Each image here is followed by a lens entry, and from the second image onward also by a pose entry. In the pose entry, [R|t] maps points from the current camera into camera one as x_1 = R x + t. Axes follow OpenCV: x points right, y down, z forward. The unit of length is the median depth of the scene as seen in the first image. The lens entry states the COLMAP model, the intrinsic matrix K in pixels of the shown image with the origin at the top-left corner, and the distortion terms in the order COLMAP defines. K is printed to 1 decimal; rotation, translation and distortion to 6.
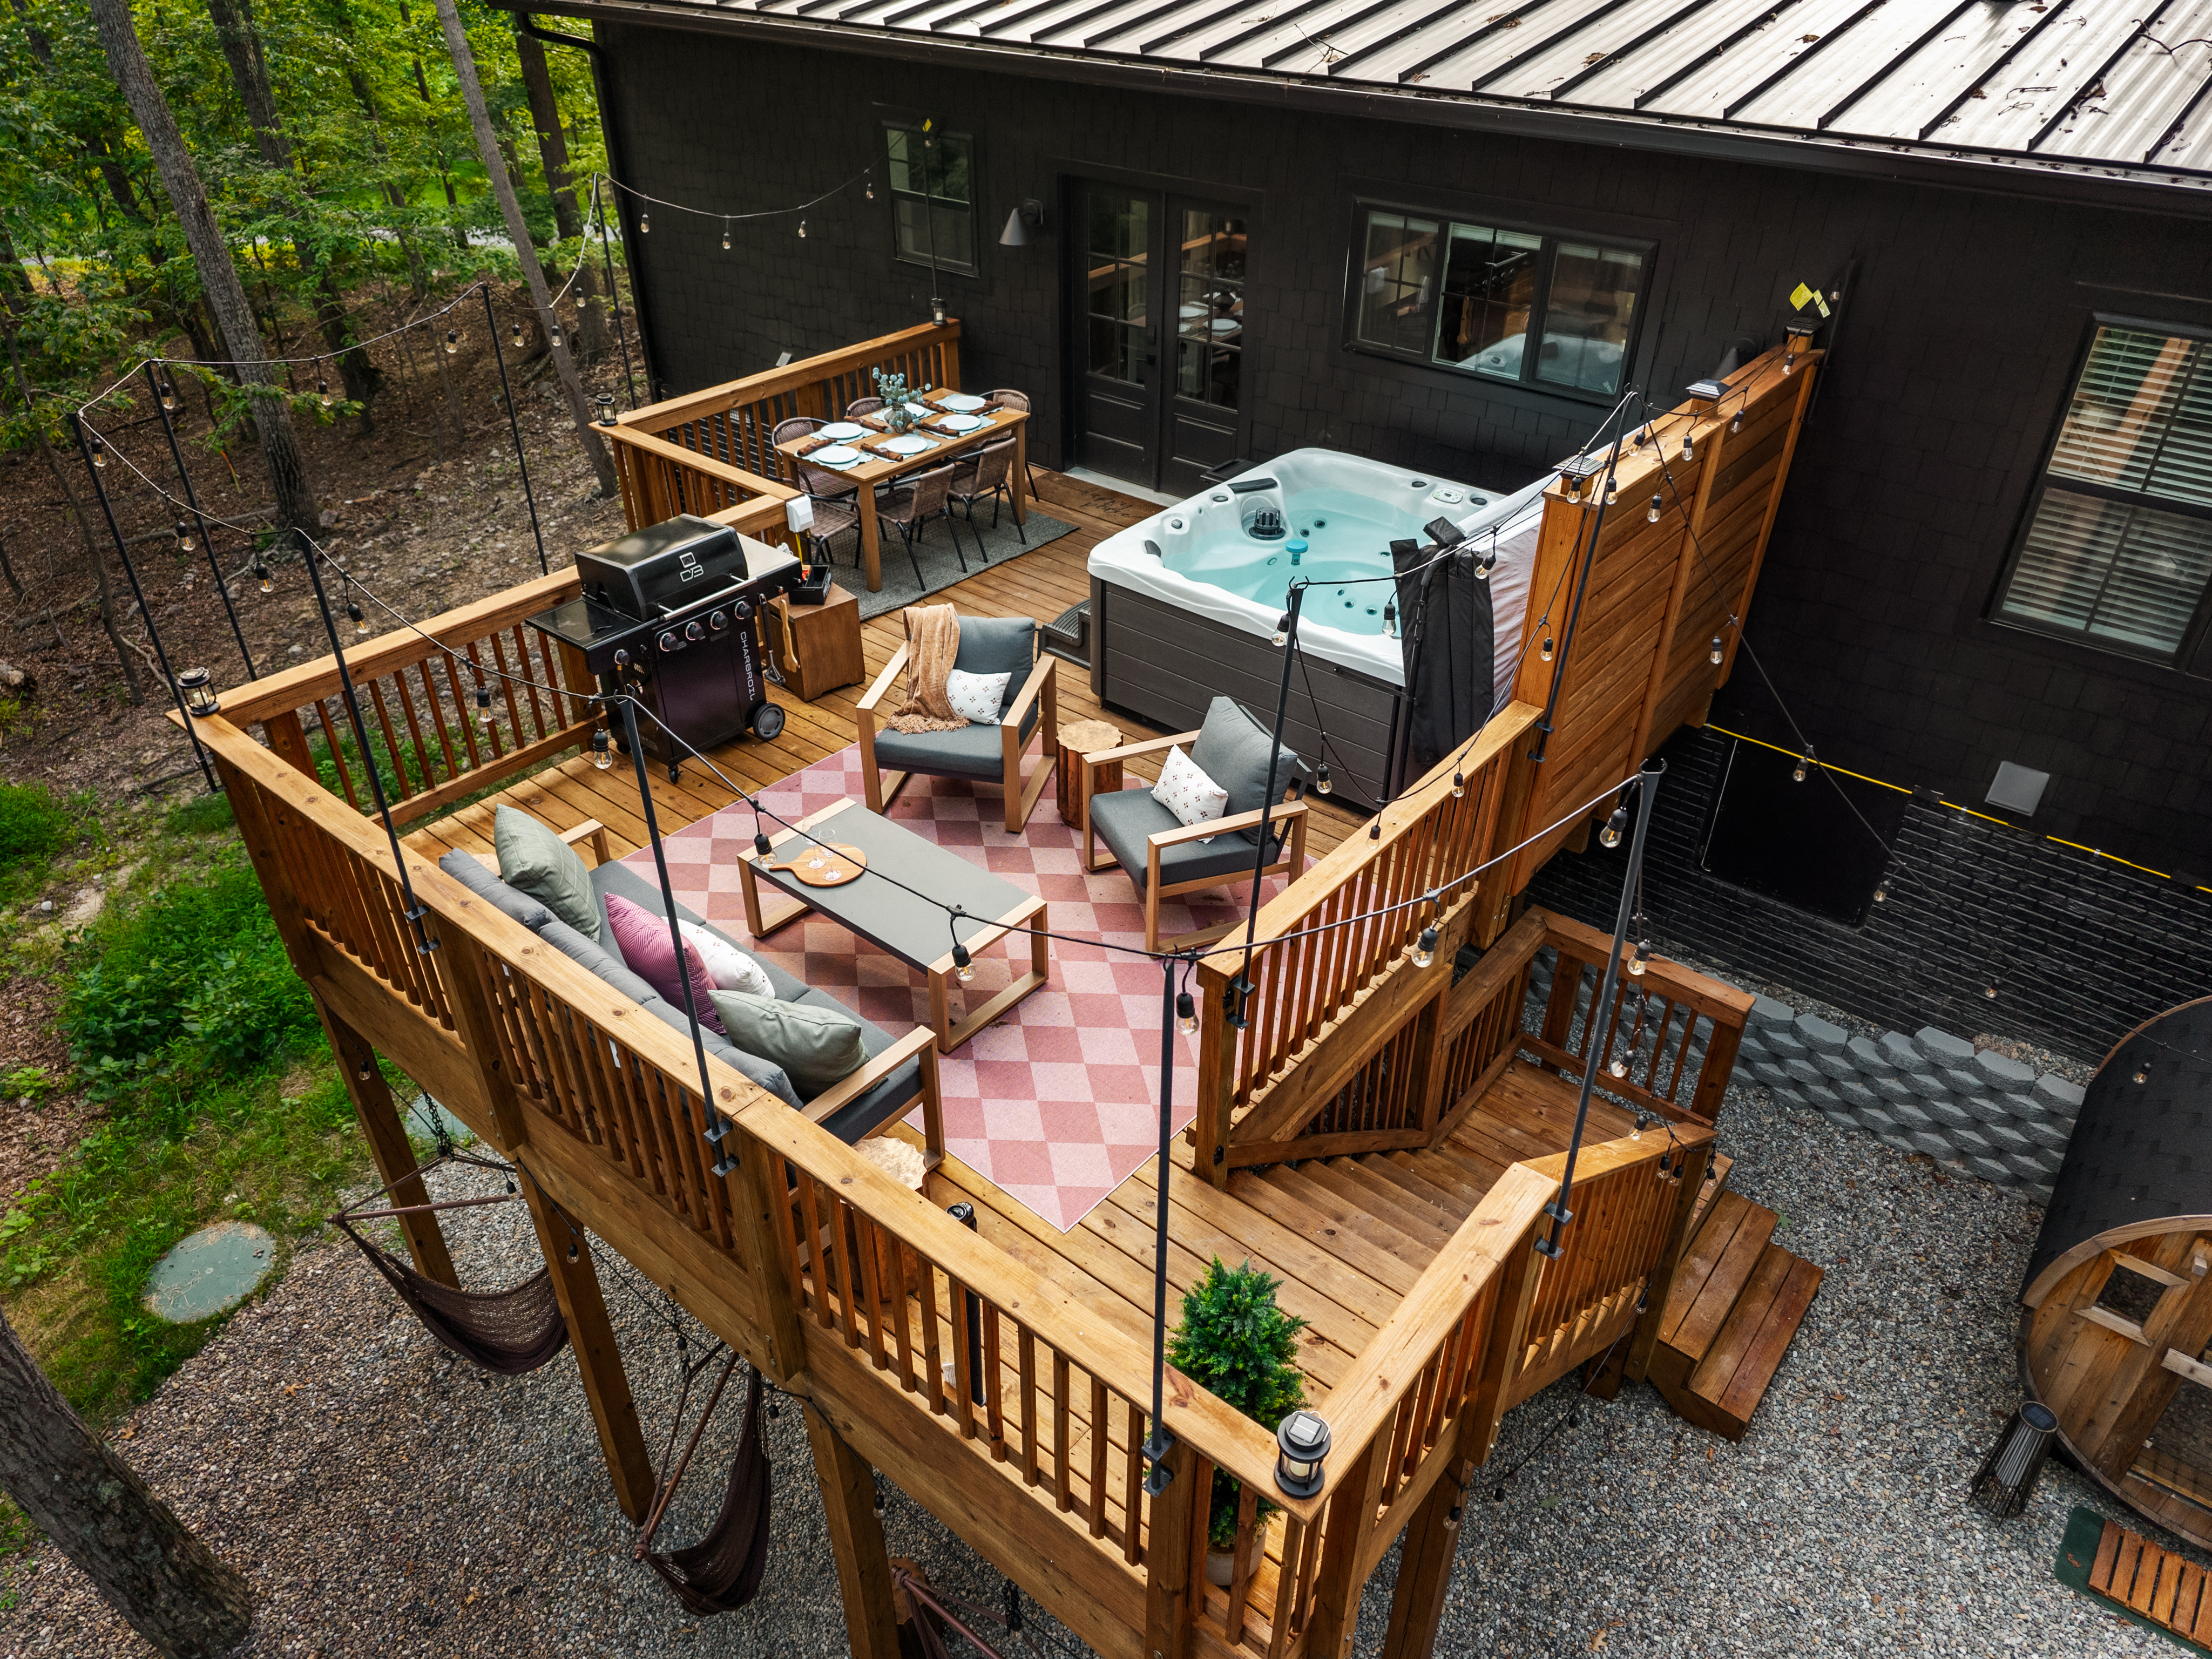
lens RADIAL K [[1505.1, 0, 1107.1], [0, 1505.1, 853.8], [0, 0, 1]] dist [-0.006420, 0.005690]
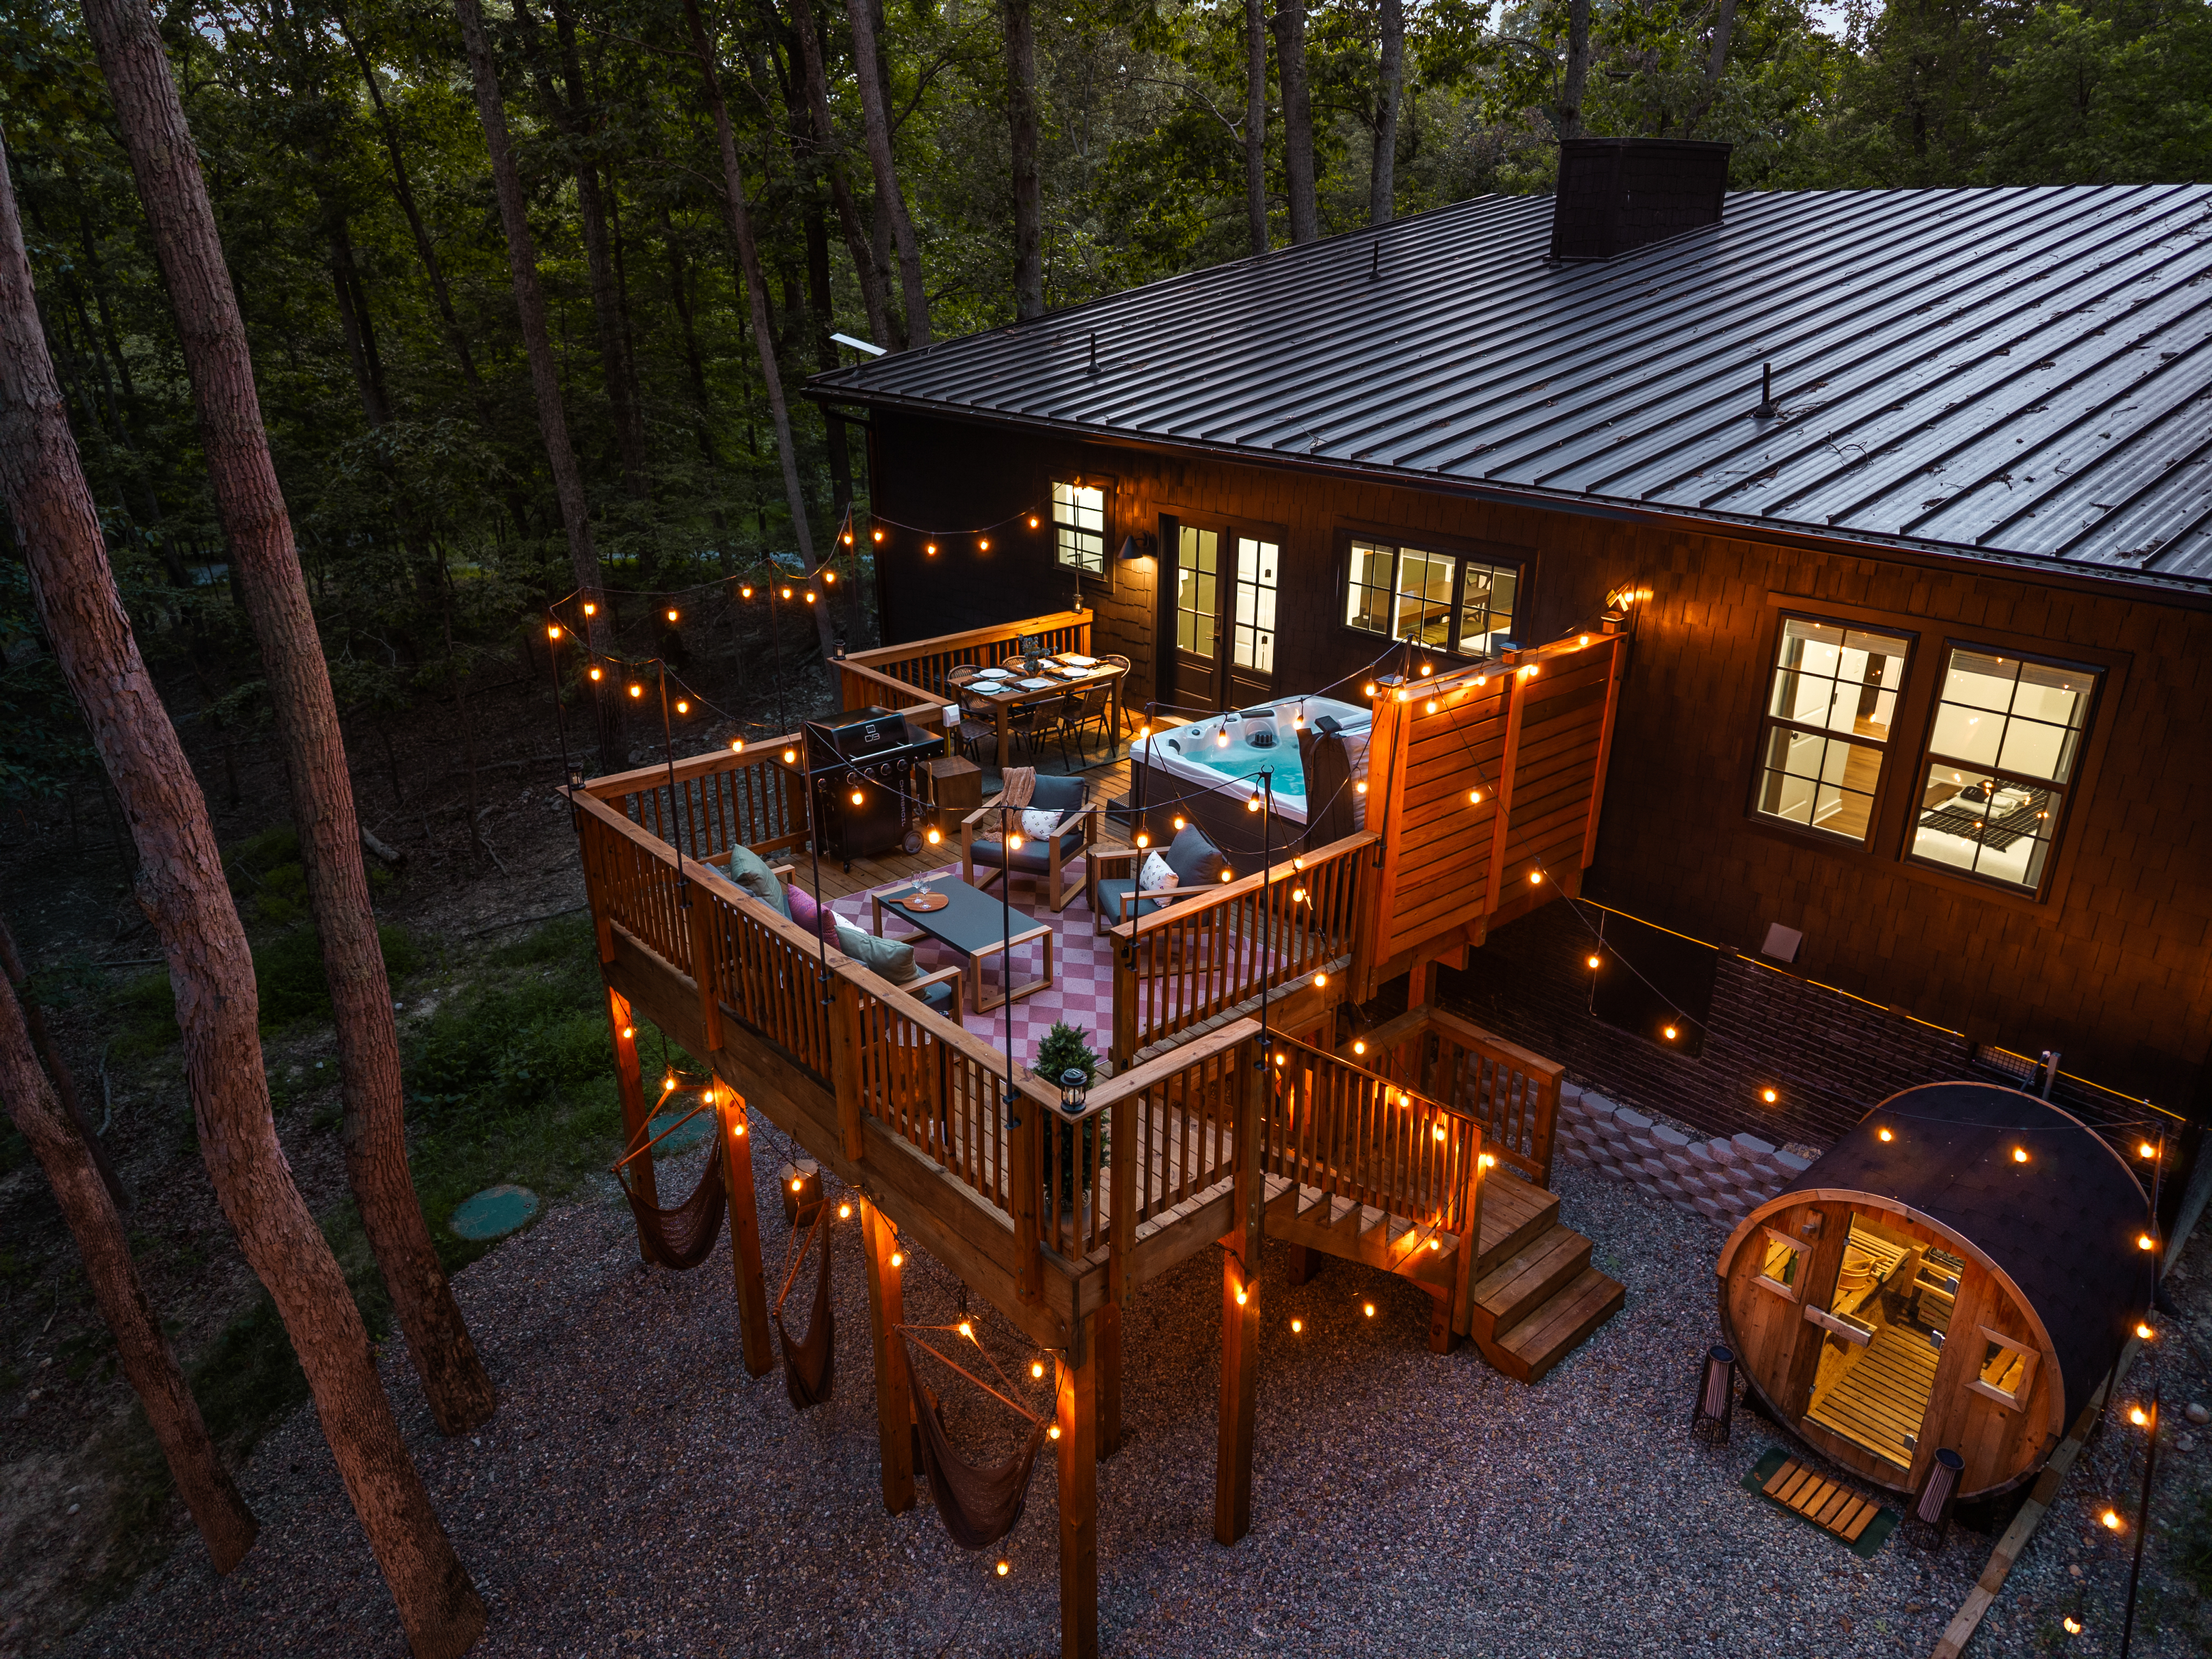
lens RADIAL K [[1515.4, 0, 1106.9], [0, 1515.4, 864.2], [0, 0, 1]] dist [0.008112, -0.004055]
pose [[0.986302, 0.062814, -0.152520, 0.188132], [-0.092812, 0.975728, -0.198345, 0.203316], [0.136359, 0.209783, 0.968193, -0.413050]]
